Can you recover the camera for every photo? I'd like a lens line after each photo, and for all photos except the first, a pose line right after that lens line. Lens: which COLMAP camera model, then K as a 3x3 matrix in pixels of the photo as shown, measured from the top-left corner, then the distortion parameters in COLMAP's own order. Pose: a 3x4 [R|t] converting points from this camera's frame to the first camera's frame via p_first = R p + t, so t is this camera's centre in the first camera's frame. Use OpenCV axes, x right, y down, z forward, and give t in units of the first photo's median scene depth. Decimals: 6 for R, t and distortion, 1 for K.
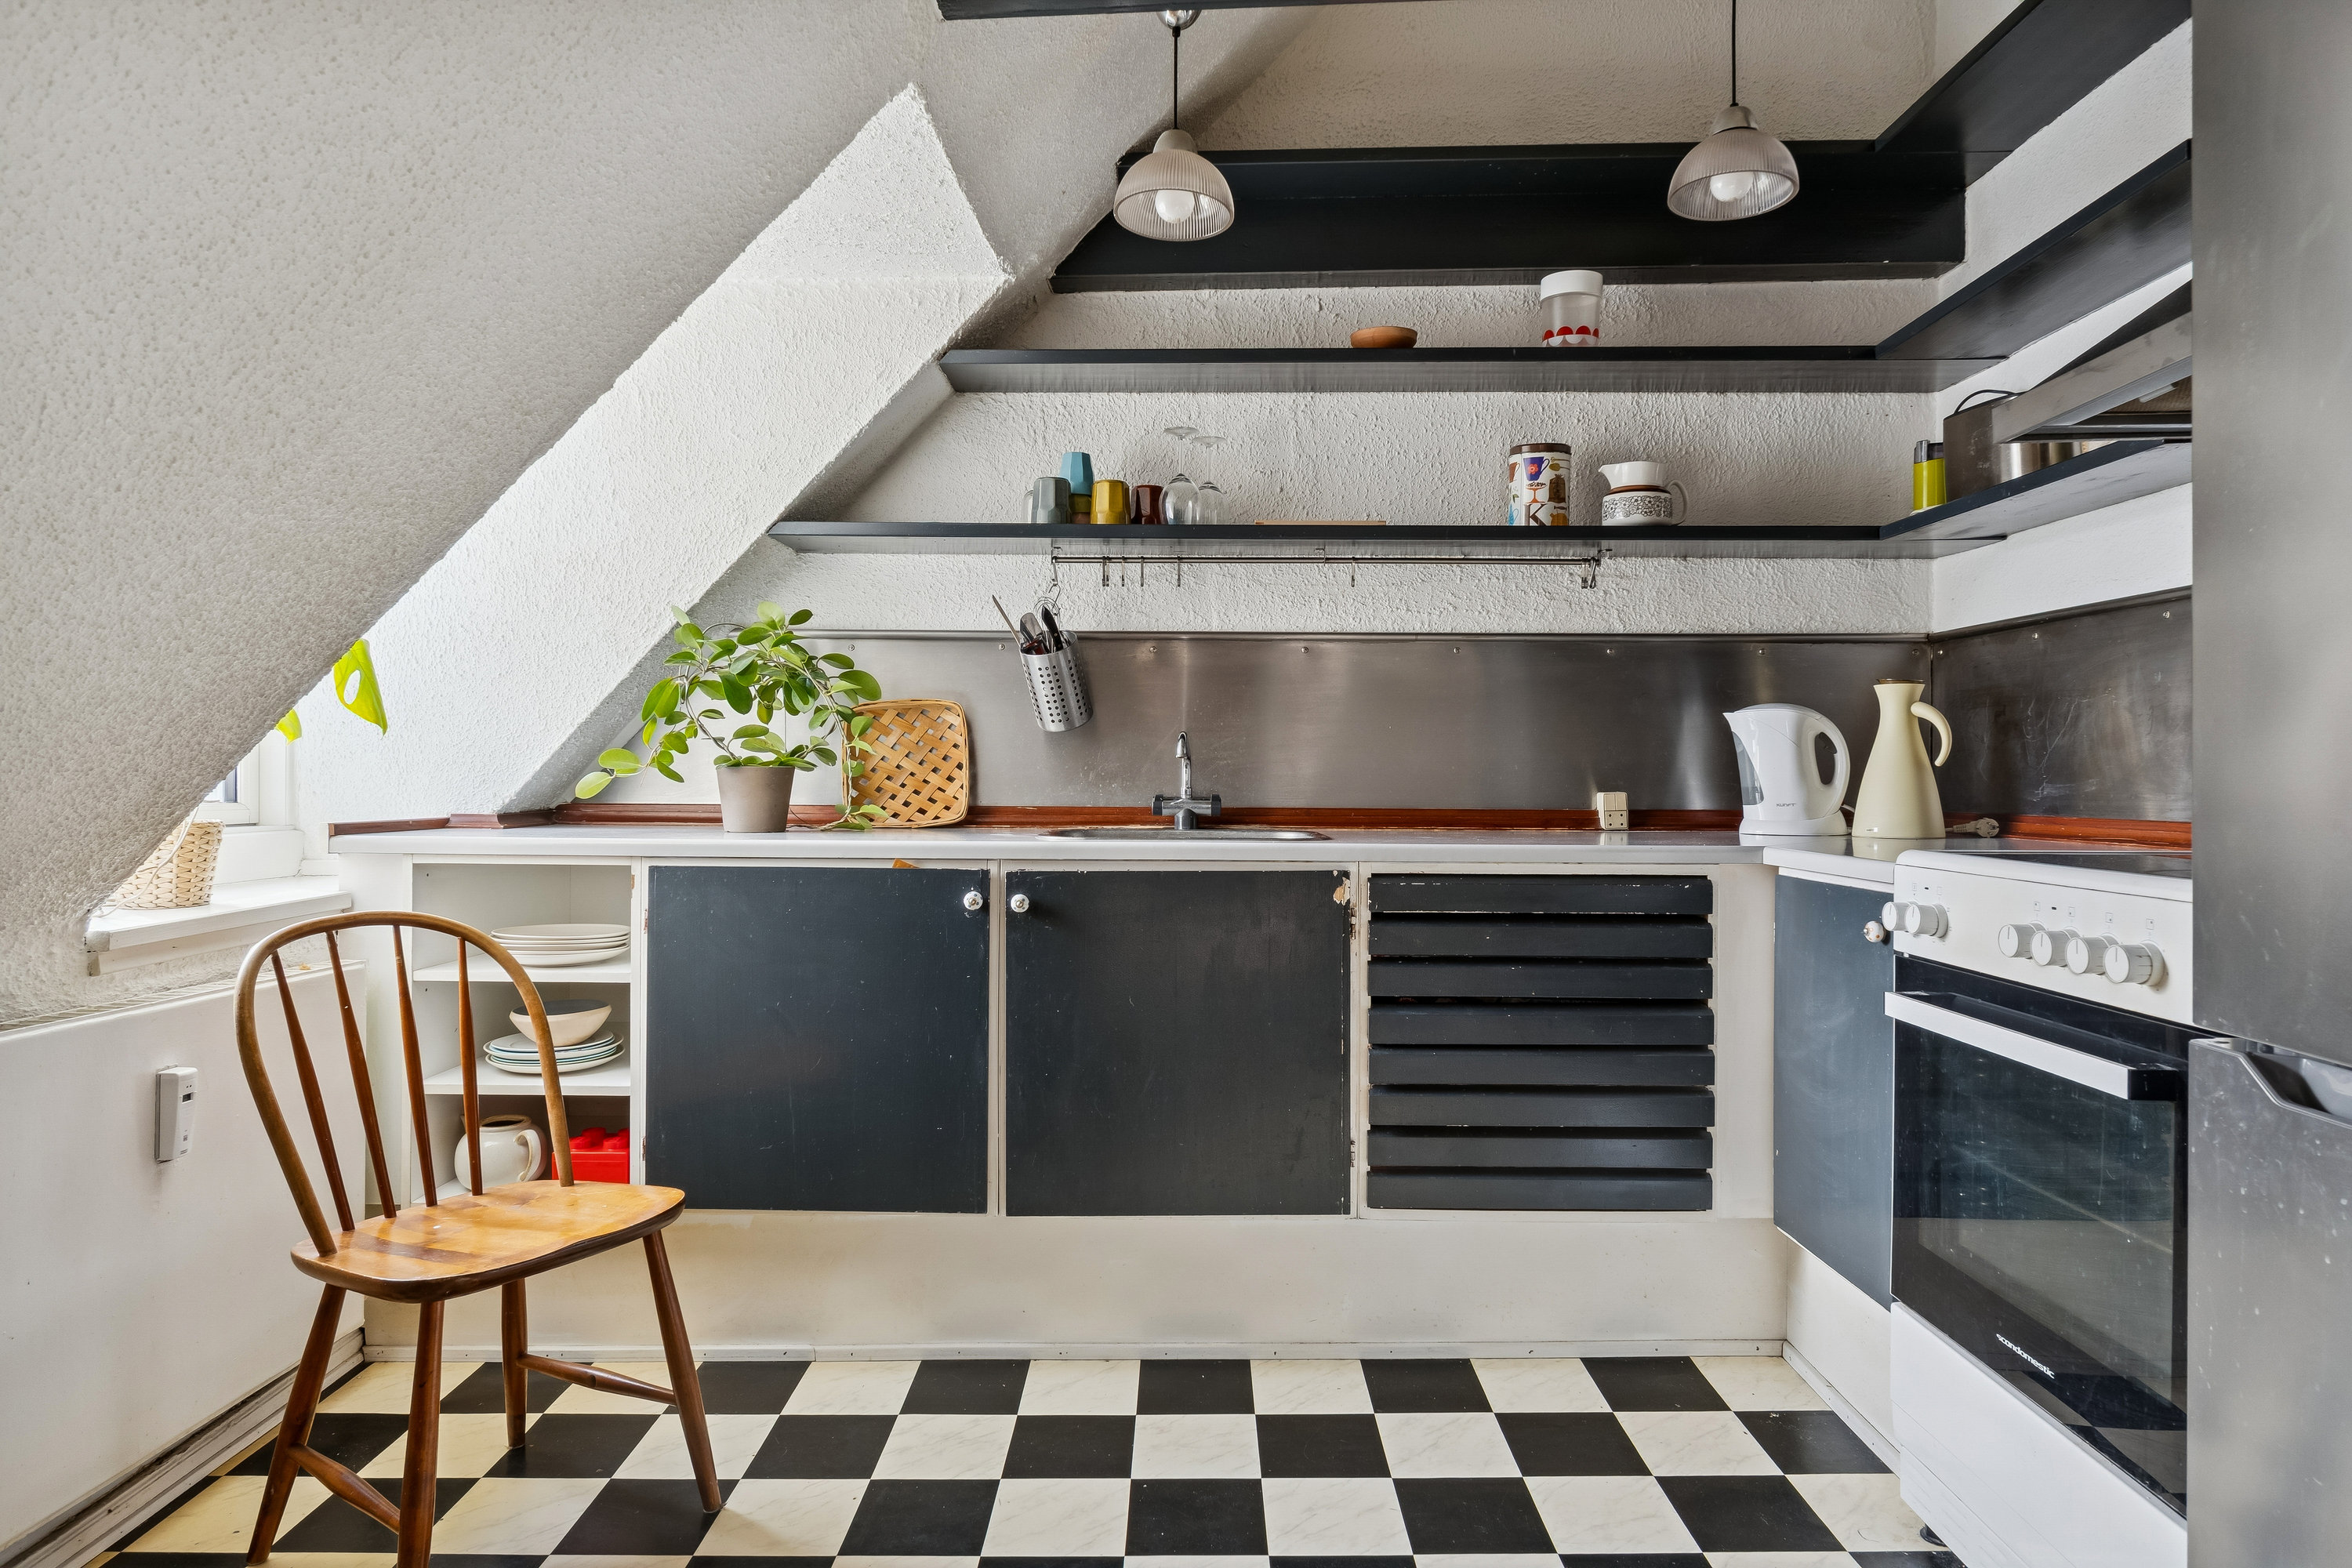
lens RADIAL K [[1348.7, 0, 1182.7], [0, 1348.7, 786.1], [0, 0, 1]] dist [-0.004734, 0.000024]
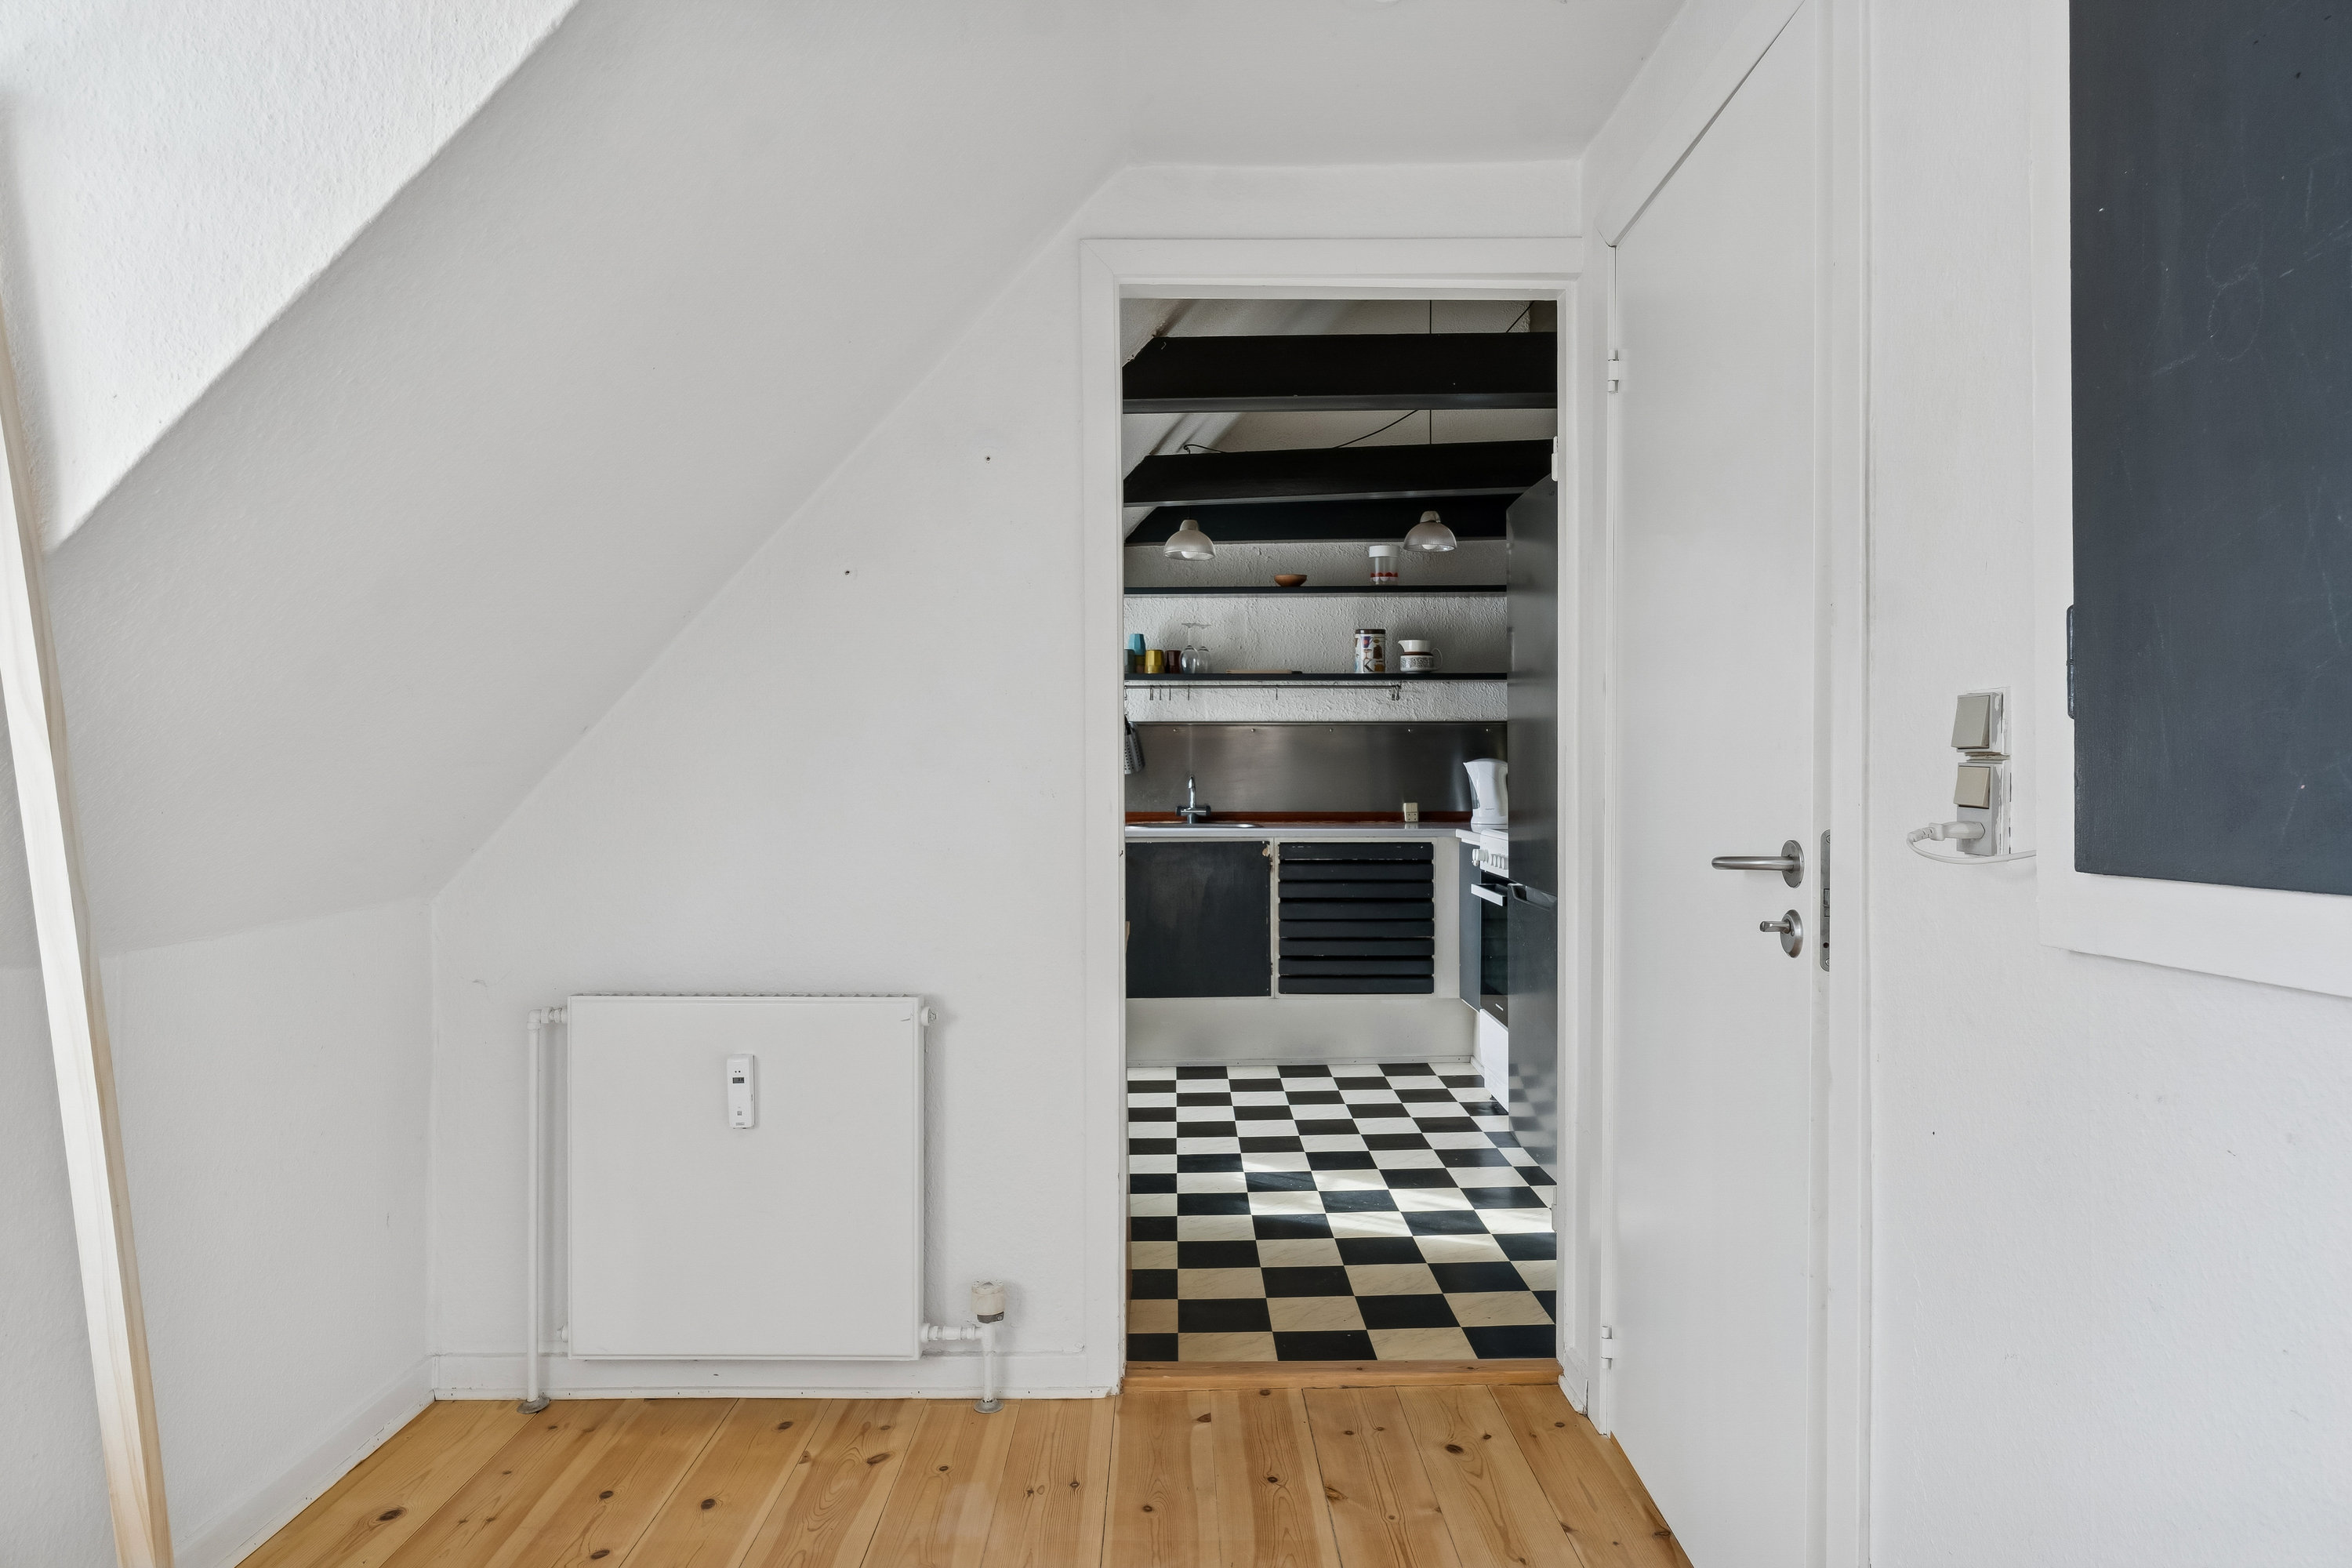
lens RADIAL K [[1439.6, 0, 1171.8], [0, 1439.6, 785.2], [0, 0, 1]] dist [-0.000498, -0.000578]
pose [[0.999955, -0.005564, 0.007690, -0.046134], [0.005548, 0.999982, 0.002117, -0.029424], [-0.007701, -0.002074, 0.999968, -1.148724]]
